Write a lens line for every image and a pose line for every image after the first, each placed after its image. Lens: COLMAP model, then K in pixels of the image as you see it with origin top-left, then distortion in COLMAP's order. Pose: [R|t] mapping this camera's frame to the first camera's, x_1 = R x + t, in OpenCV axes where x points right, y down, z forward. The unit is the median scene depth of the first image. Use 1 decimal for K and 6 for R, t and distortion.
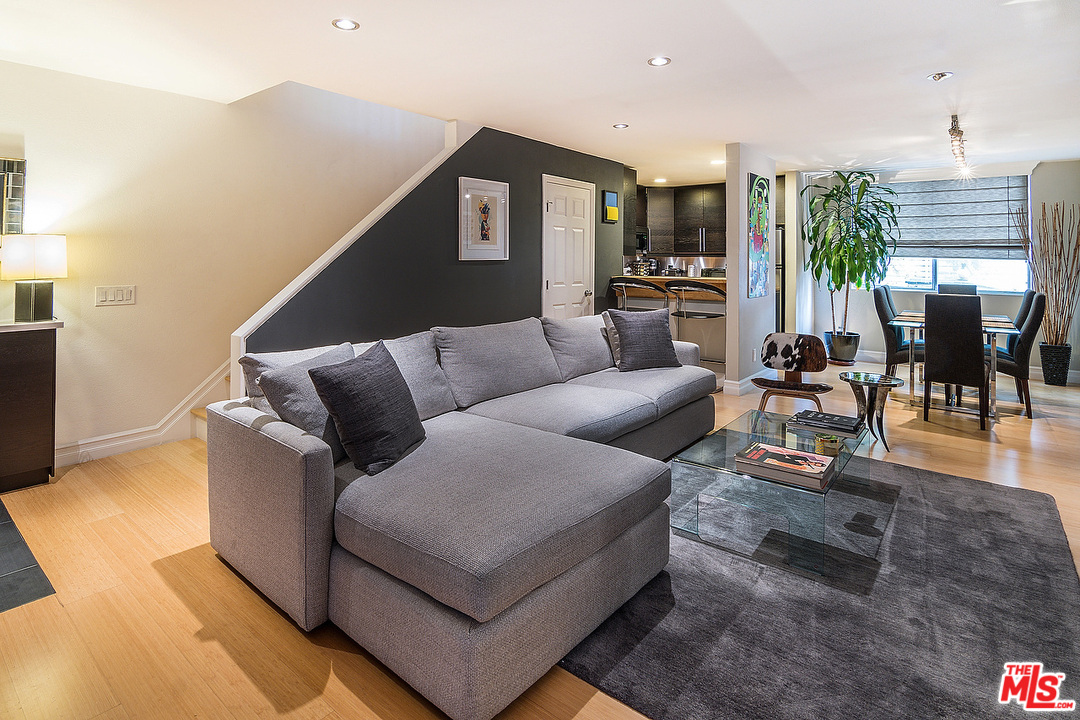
lens RADIAL K [[560.1, 0, 538.6], [0, 560.1, 248.1], [0, 0, 1]] dist [0.001225, 0.000446]
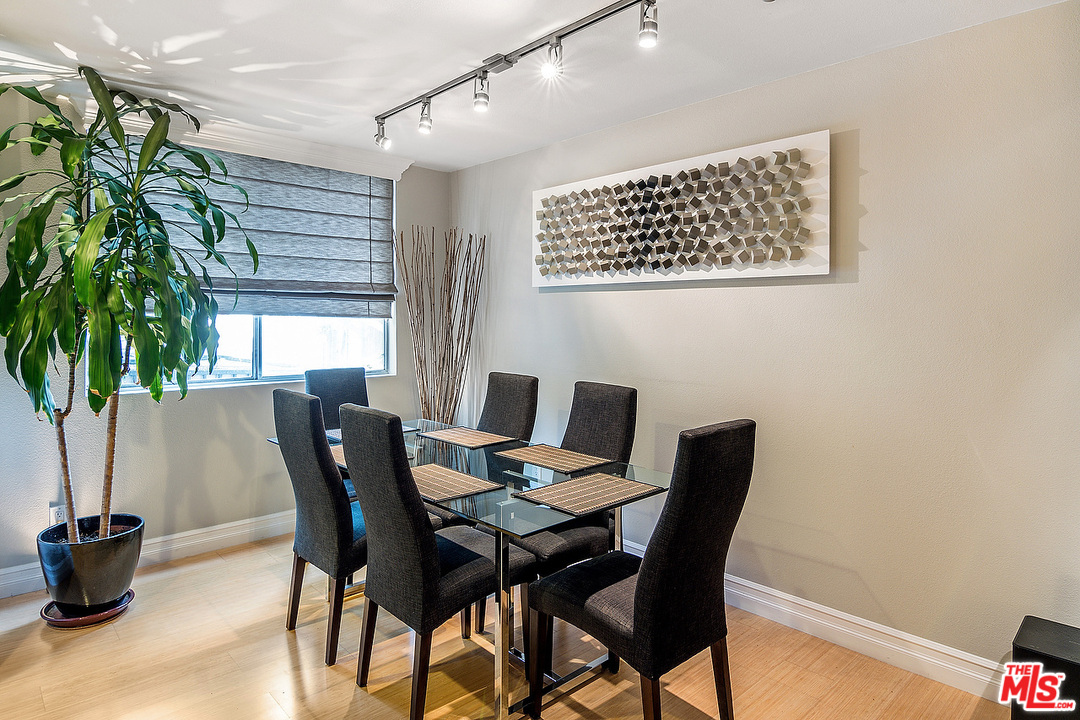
lens RADIAL K [[622.5, 0, 534.8], [0, 622.5, 310.6], [0, 0, 1]] dist [-0.028369, -0.000699]
pose [[0.147673, -0.001838, 0.989035, 0.211869], [-0.021764, 0.999750, 0.005107, 0.005585], [-0.988797, -0.022279, 0.147596, 0.719396]]
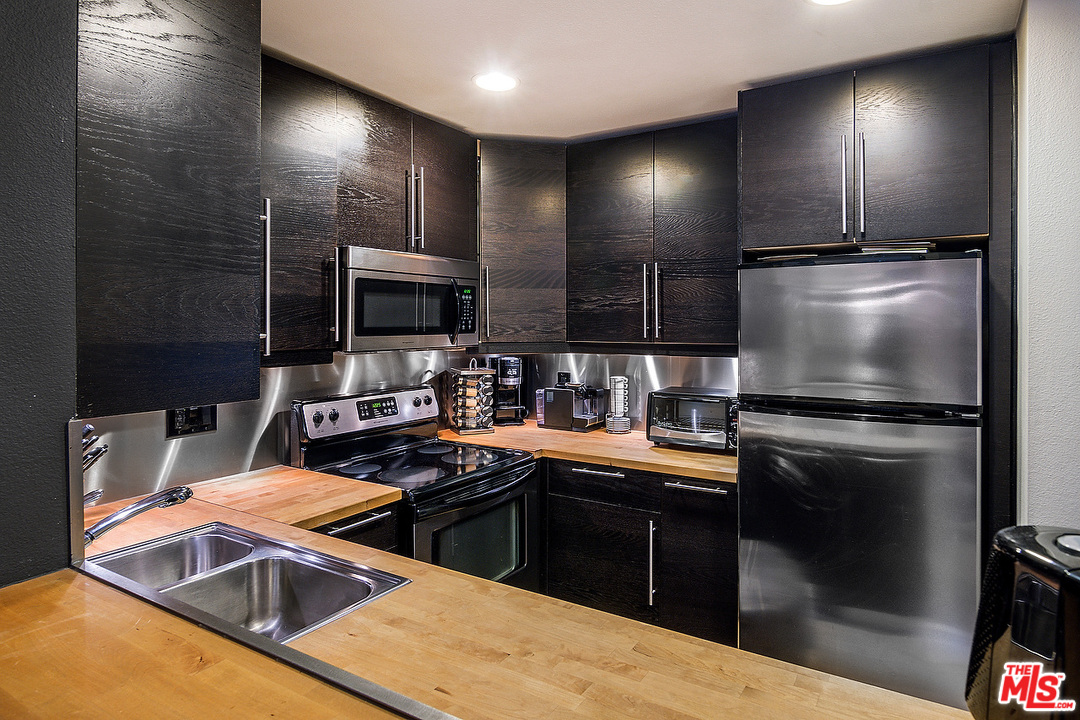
lens RADIAL K [[597.6, 0, 488.1], [0, 597.6, 321.0], [0, 0, 1]] dist [0.000406, -0.000121]
pose [[0.999924, -0.007849, 0.009465, 0.260154], [0.007656, 0.999766, 0.020251, -0.014124], [-0.009622, -0.020177, 0.999750, 0.878155]]
